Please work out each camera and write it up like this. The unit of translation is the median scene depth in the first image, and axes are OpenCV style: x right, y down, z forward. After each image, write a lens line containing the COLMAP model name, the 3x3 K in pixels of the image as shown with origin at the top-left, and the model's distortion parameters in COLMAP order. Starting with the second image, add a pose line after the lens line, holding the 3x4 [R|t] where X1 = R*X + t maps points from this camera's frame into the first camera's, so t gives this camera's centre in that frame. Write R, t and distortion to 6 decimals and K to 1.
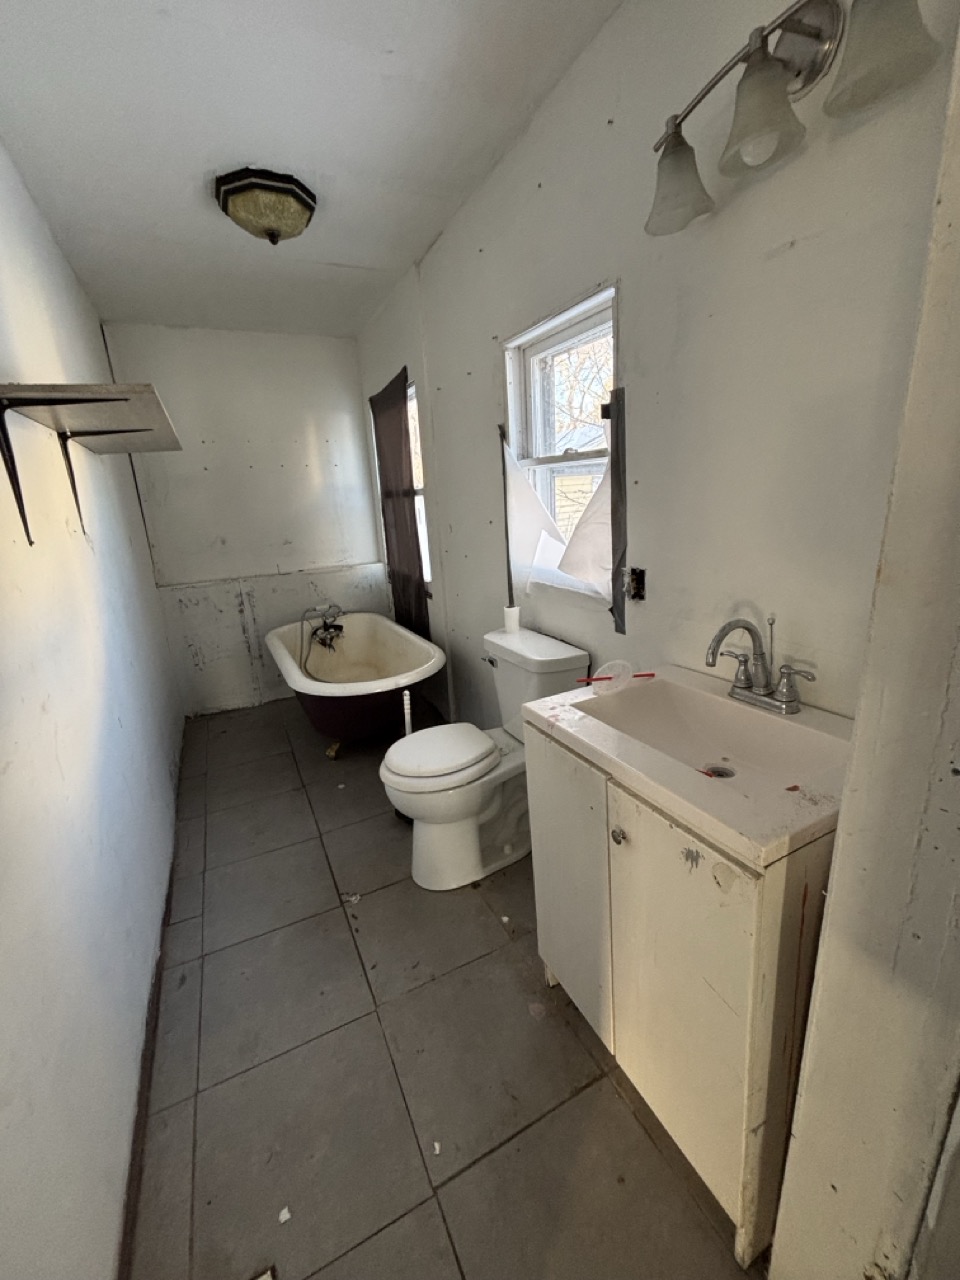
lens RADIAL K [[514.0, 0, 475.1], [0, 514.0, 634.6], [0, 0, 1]] dist [-0.007206, 0.002774]
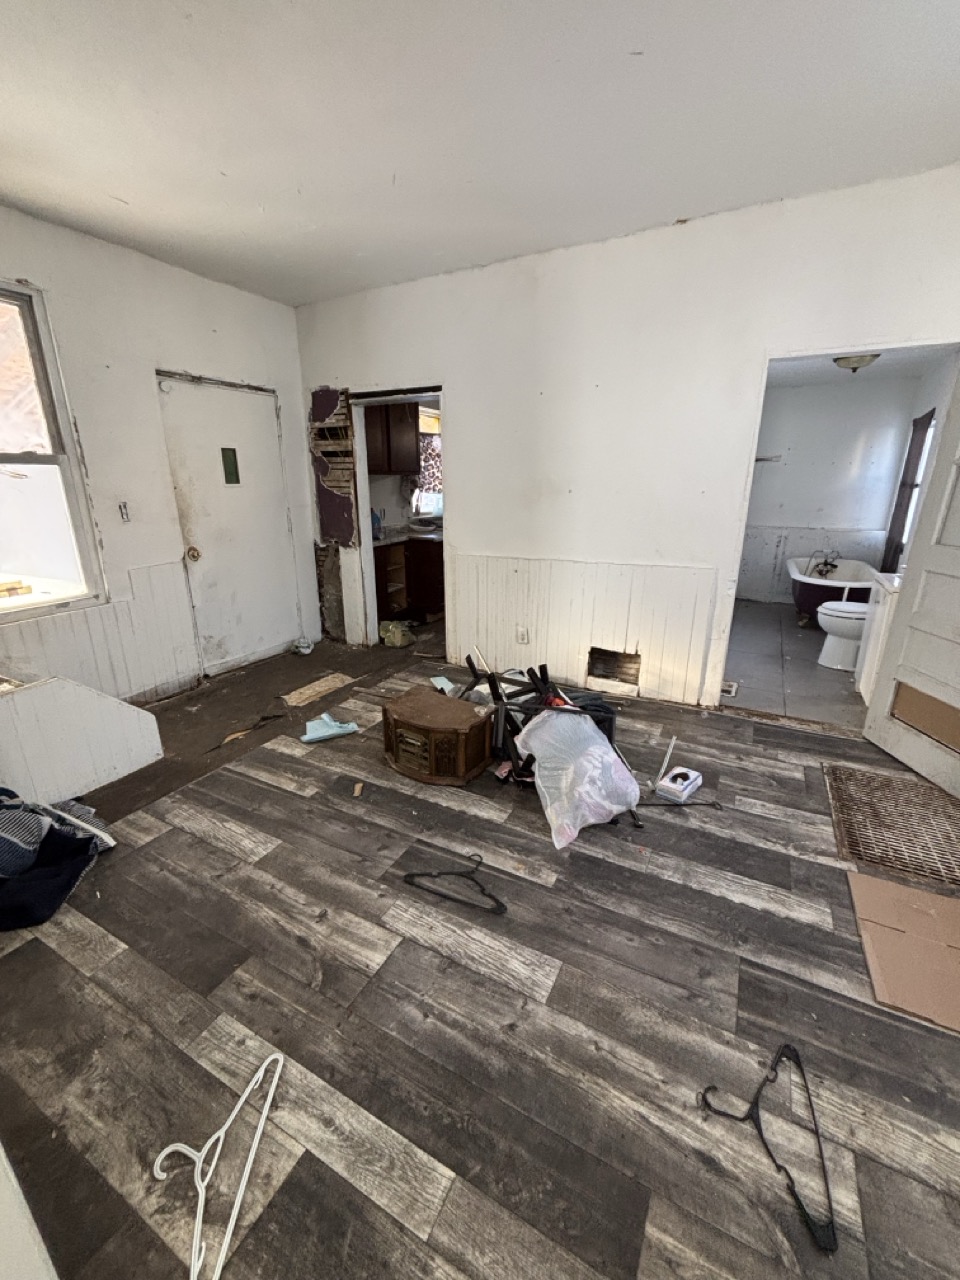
lens RADIAL K [[514.0, 0, 485.5], [0, 514.0, 638.0], [0, 0, 1]] dist [-0.007206, 0.002774]
pose [[0.582233, 0.291754, -0.758870, 0.775411], [-0.235274, 0.953920, 0.186231, 0.323584], [0.778236, 0.070113, 0.624046, -1.703258]]
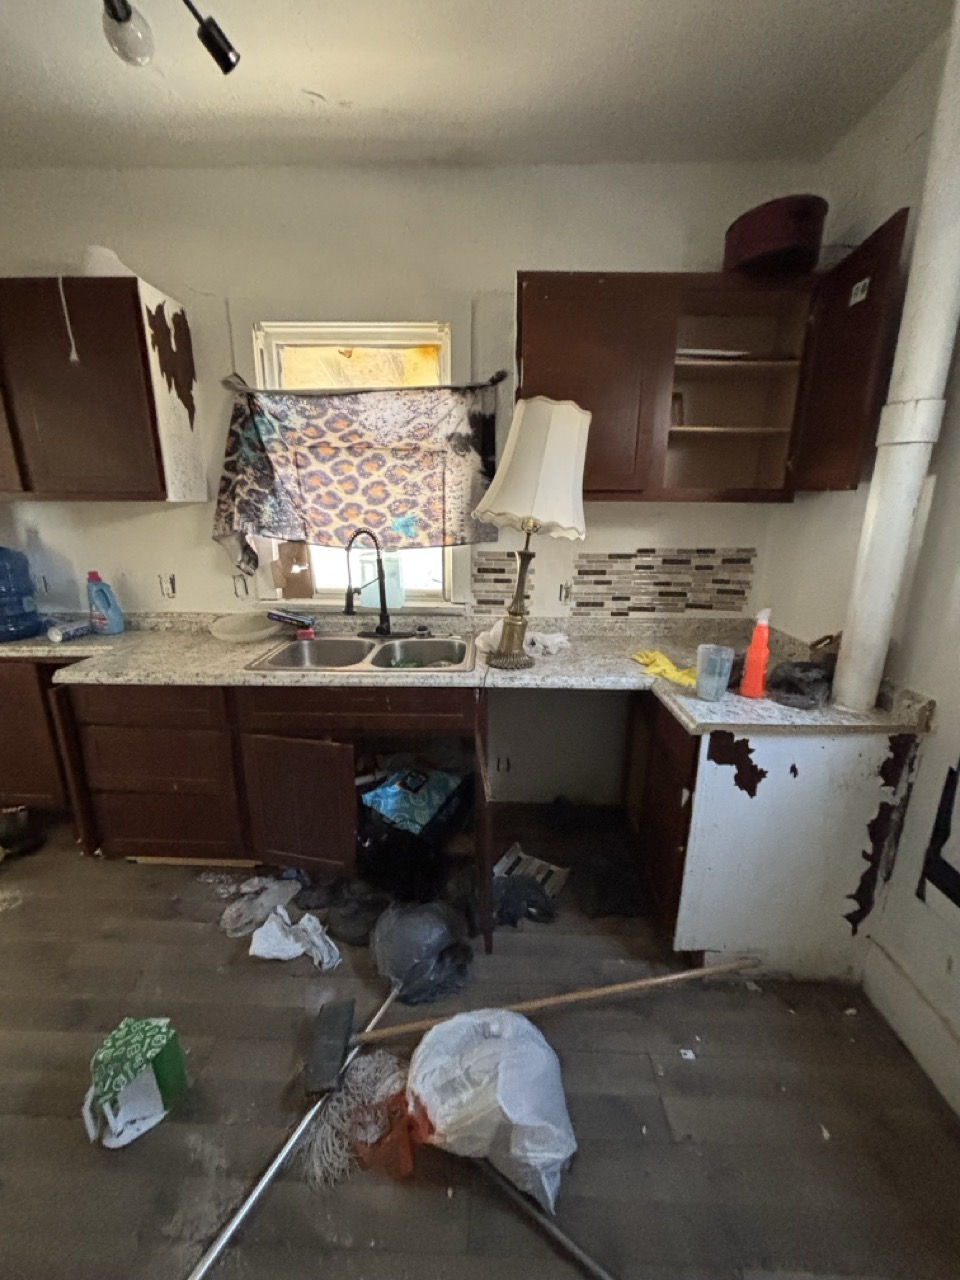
lens RADIAL K [[514.0, 0, 483.8], [0, 514.0, 640.5], [0, 0, 1]] dist [-0.007206, 0.002774]
pose [[-0.476323, 0.269851, -0.836837, -1.366610], [-0.209815, 0.889364, 0.406215, -0.285056], [0.853870, 0.369070, -0.367005, 1.015402]]
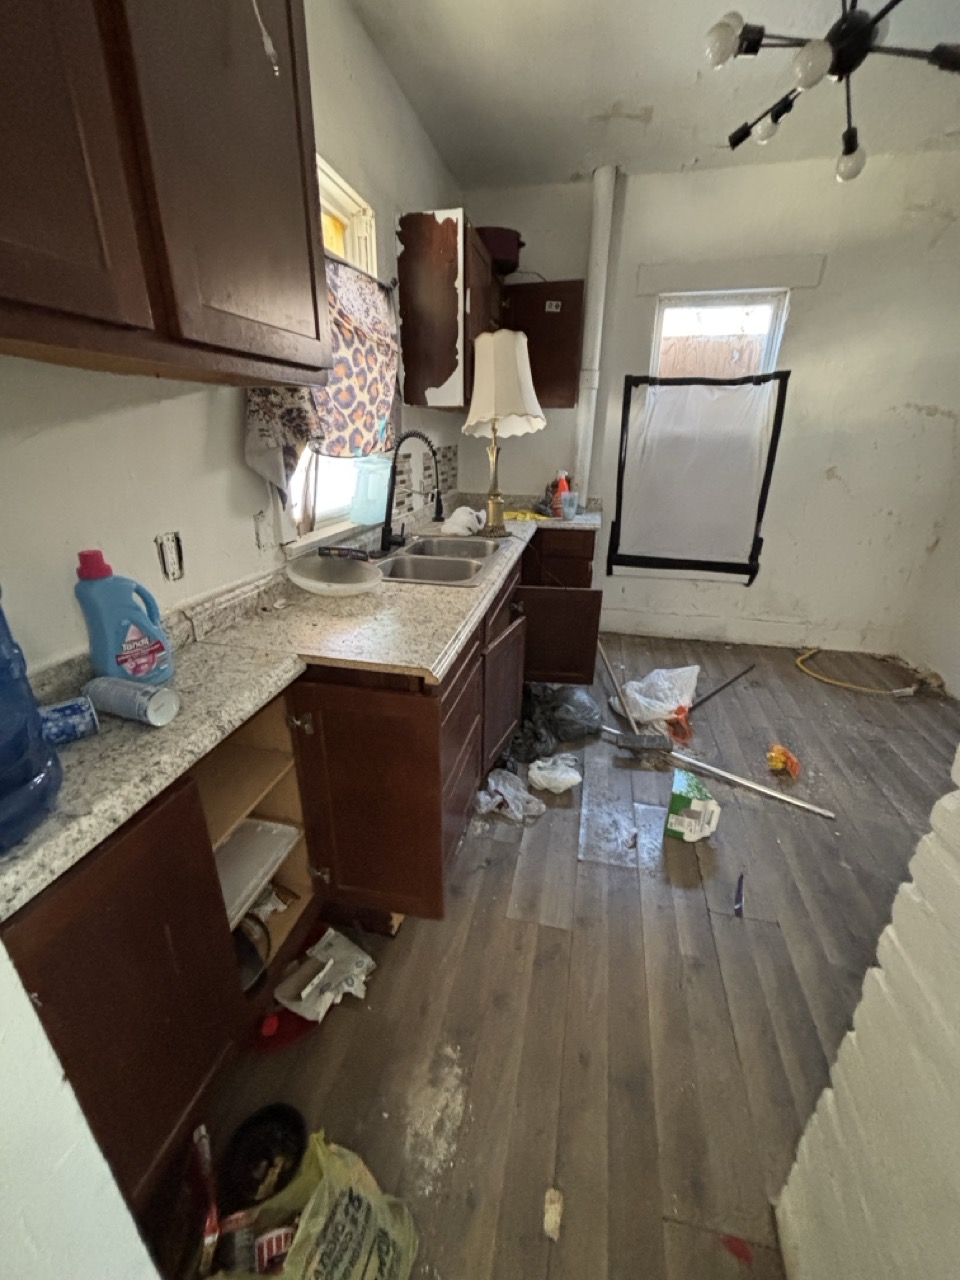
lens RADIAL K [[514.0, 0, 483.4], [0, 514.0, 638.8], [0, 0, 1]] dist [-0.007206, 0.002774]
pose [[0.777852, 0.296593, -0.554056, -1.403455], [-0.216083, 0.954098, 0.207376, 0.201073], [0.590130, -0.041585, 0.806236, -0.622321]]
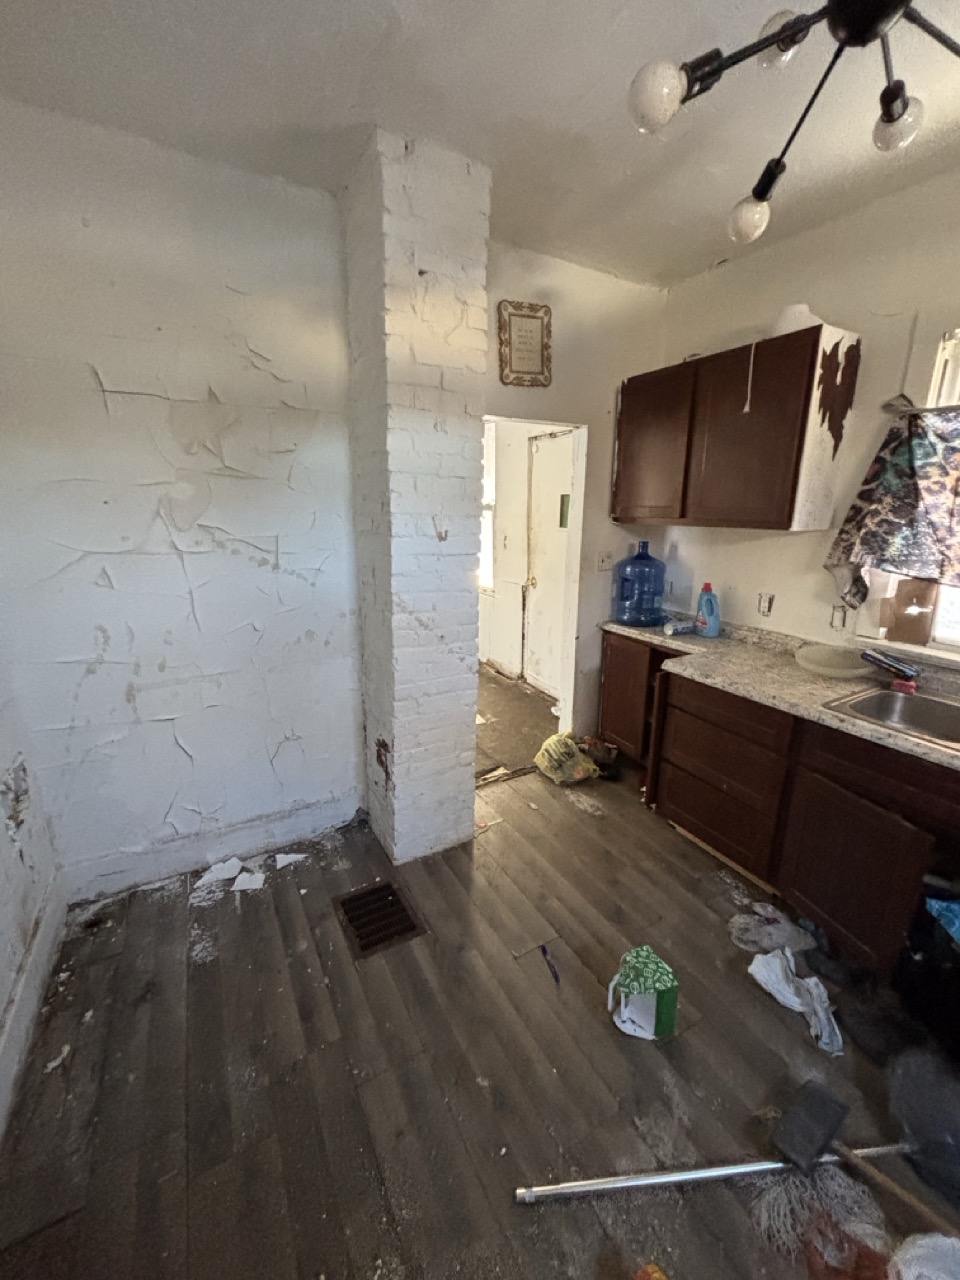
lens RADIAL K [[514.0, 0, 478.7], [0, 514.0, 636.6], [0, 0, 1]] dist [-0.007206, 0.002774]
pose [[-0.998280, 0.053396, -0.024200, -1.286230], [0.034372, 0.867509, 0.496232, -0.364243], [0.047491, 0.494547, -0.867853, 1.026974]]
